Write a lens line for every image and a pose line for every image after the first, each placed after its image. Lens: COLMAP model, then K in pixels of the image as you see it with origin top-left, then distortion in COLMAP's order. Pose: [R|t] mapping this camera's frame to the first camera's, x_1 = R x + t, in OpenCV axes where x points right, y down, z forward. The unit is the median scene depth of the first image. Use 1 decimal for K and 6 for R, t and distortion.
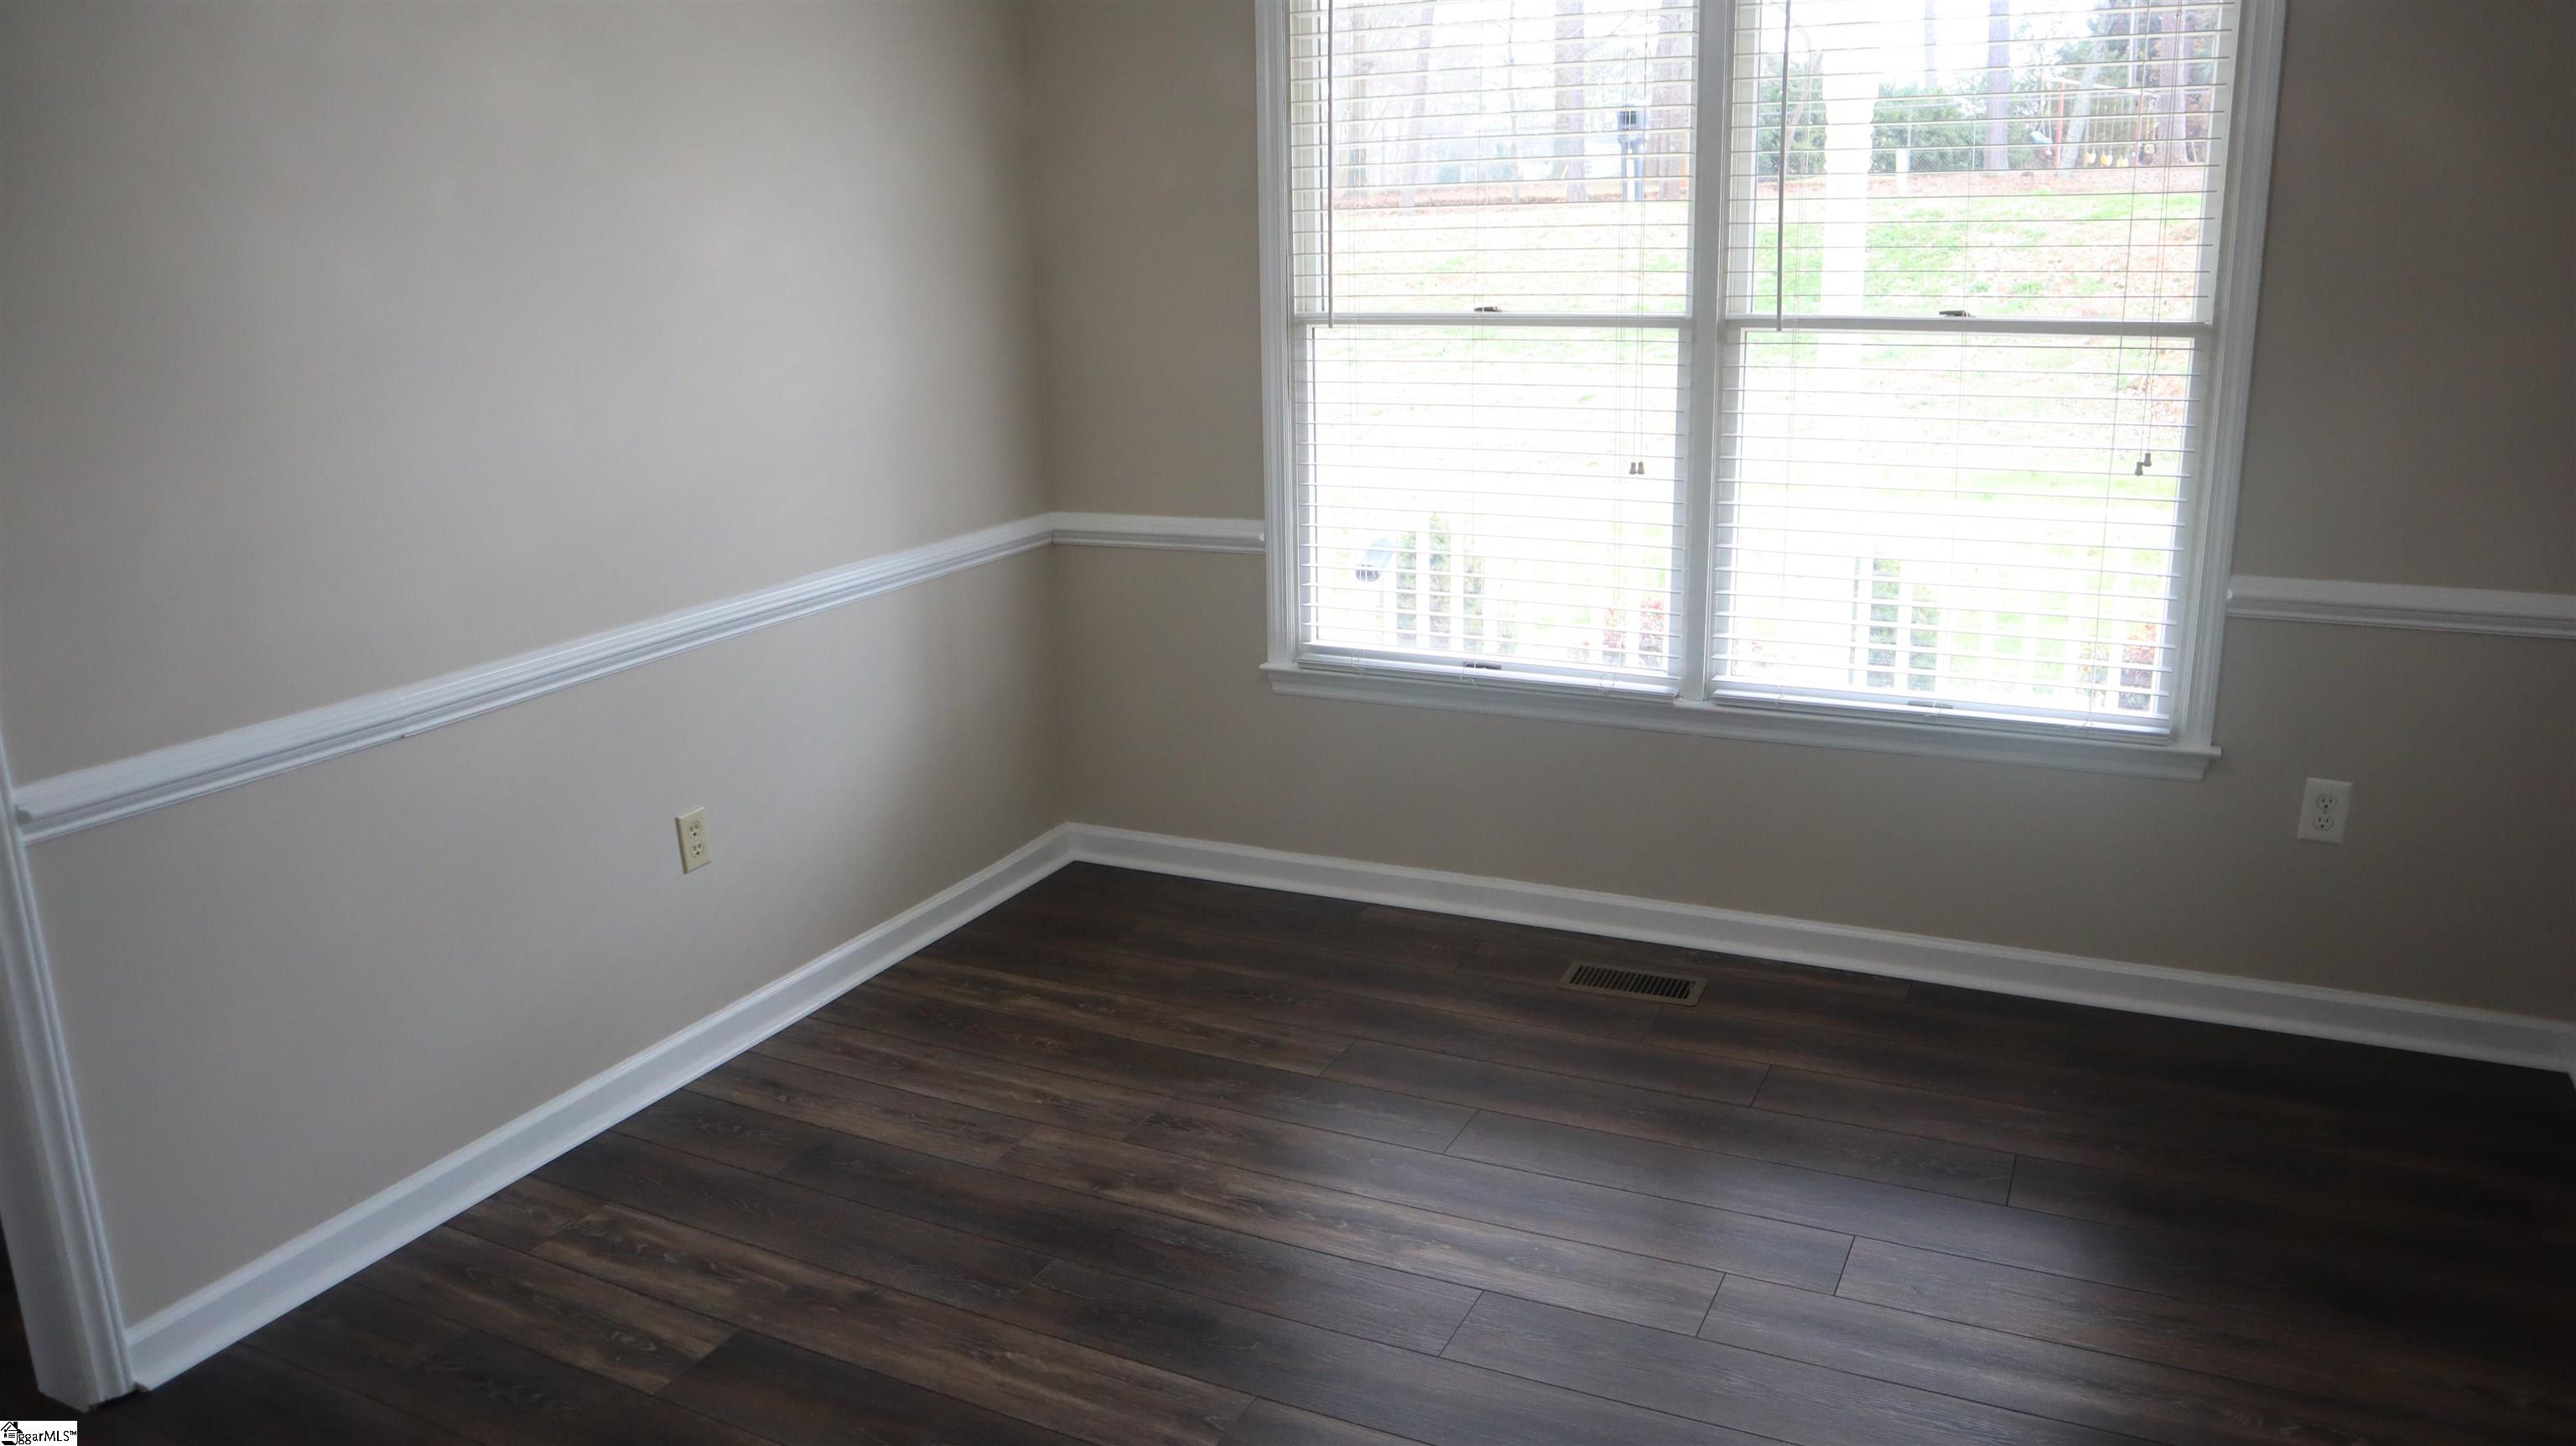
lens RADIAL K [[1791.2, 0, 1299.6], [0, 1791.2, 712.0], [0, 0, 1]] dist [-0.117286, 0.068757]
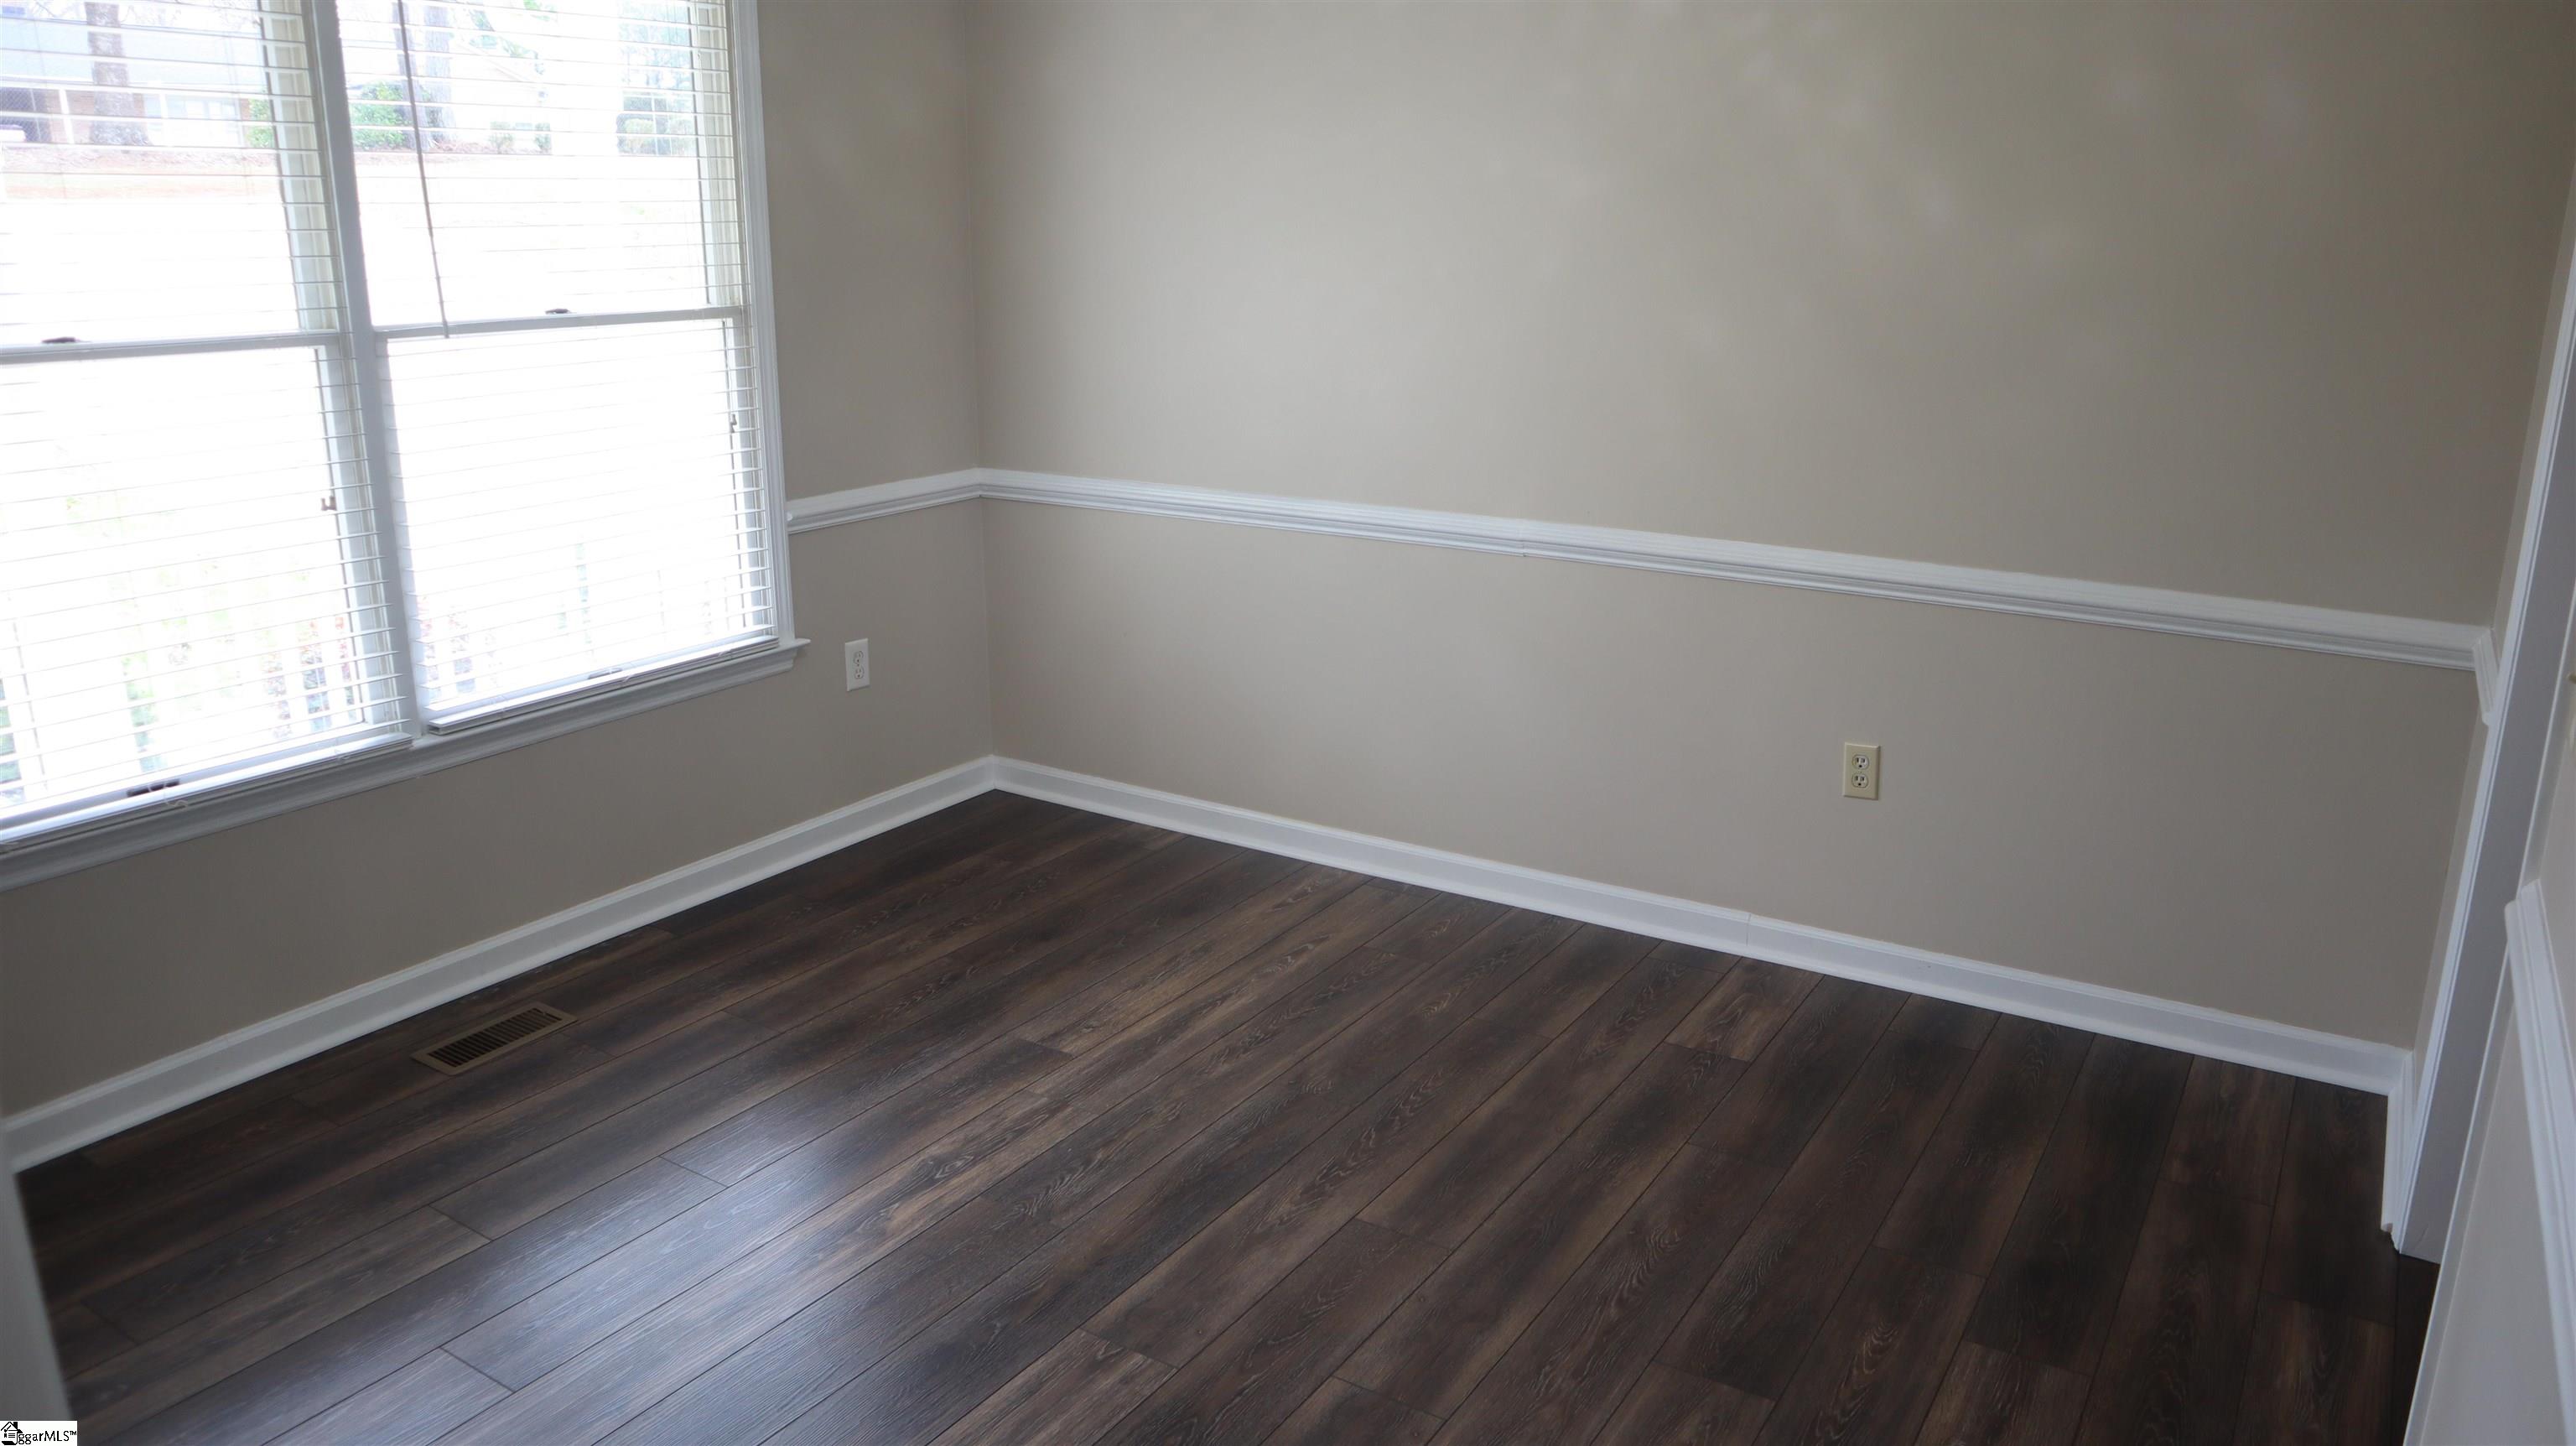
lens RADIAL K [[1791.2, 0, 1299.6], [0, 1791.2, 712.0], [0, 0, 1]] dist [-0.117286, 0.068757]
pose [[0.101928, -0.243186, 0.964609, -0.626019], [0.249074, 0.945013, 0.211926, -0.101053], [-0.963106, 0.218658, 0.156894, 0.416308]]
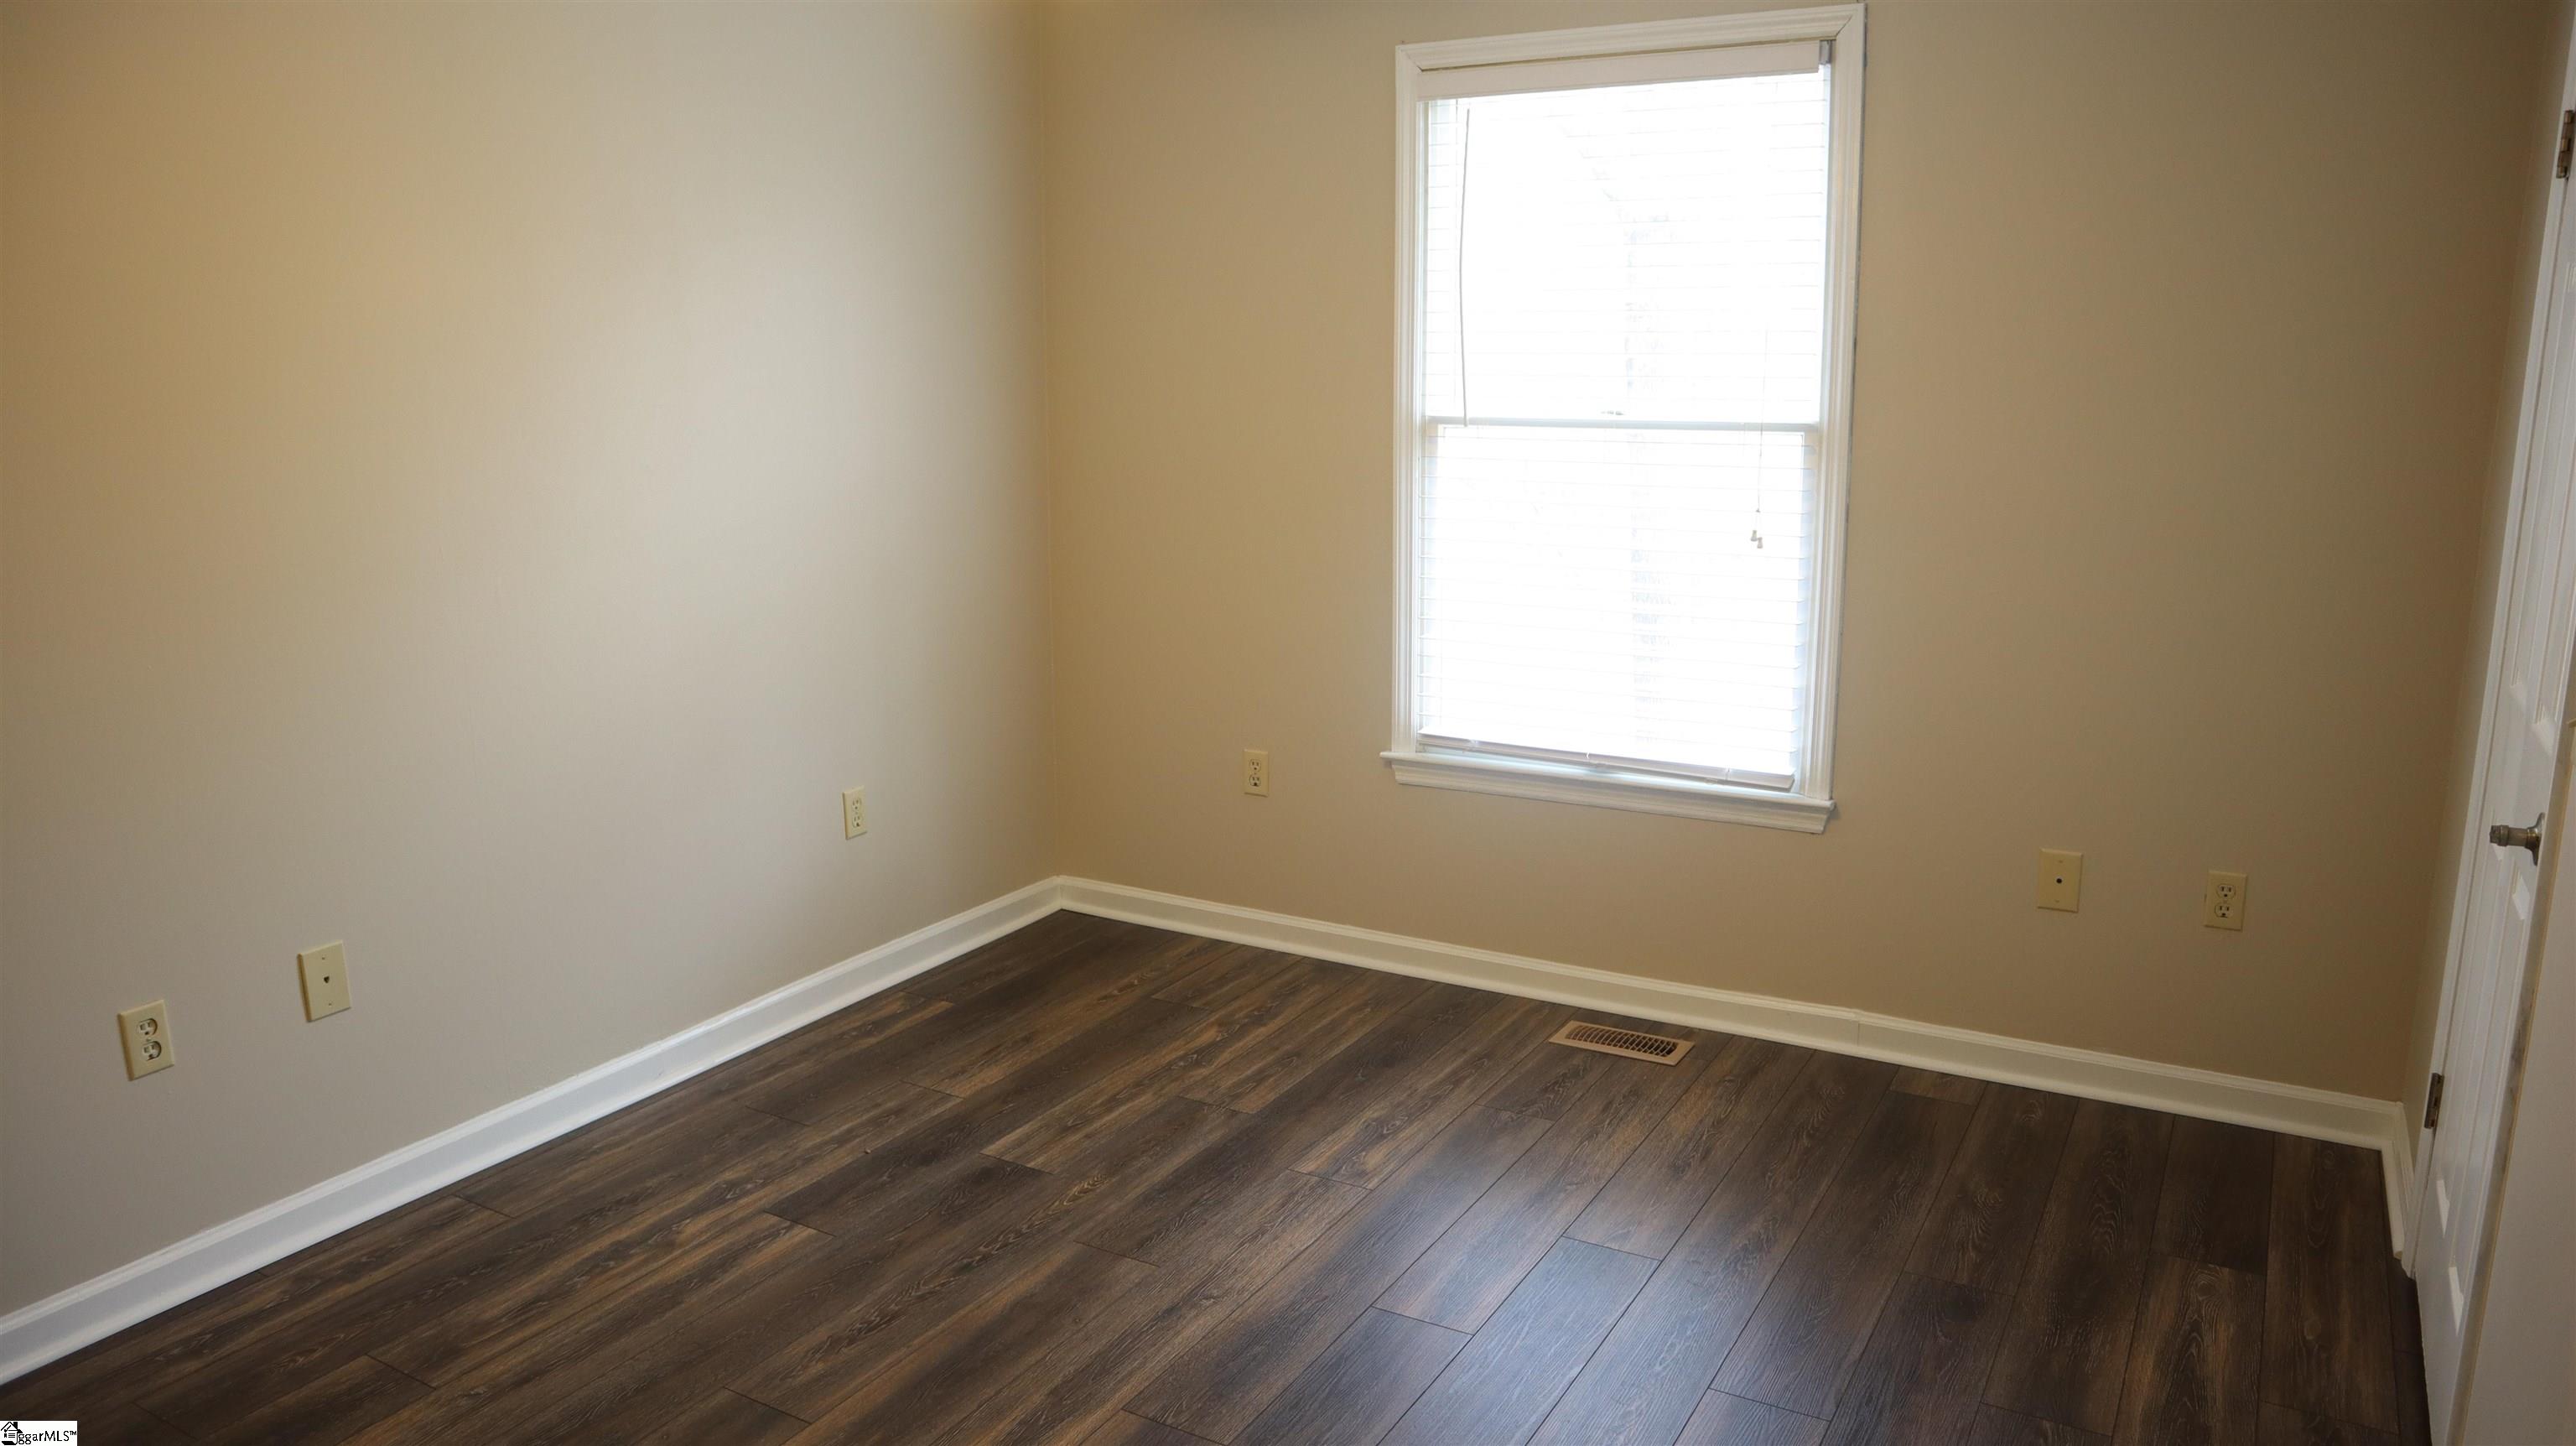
lens RADIAL K [[1723.0, 0, 1288.0], [0, 1723.0, 723.0], [0, 0, 1]] dist [-0.004891, -0.000853]
pose [[0.996991, 0.025795, -0.073094, 0.231170], [-0.028873, 0.998726, -0.041375, 0.023437], [0.071933, 0.043361, 0.996466, -0.112272]]
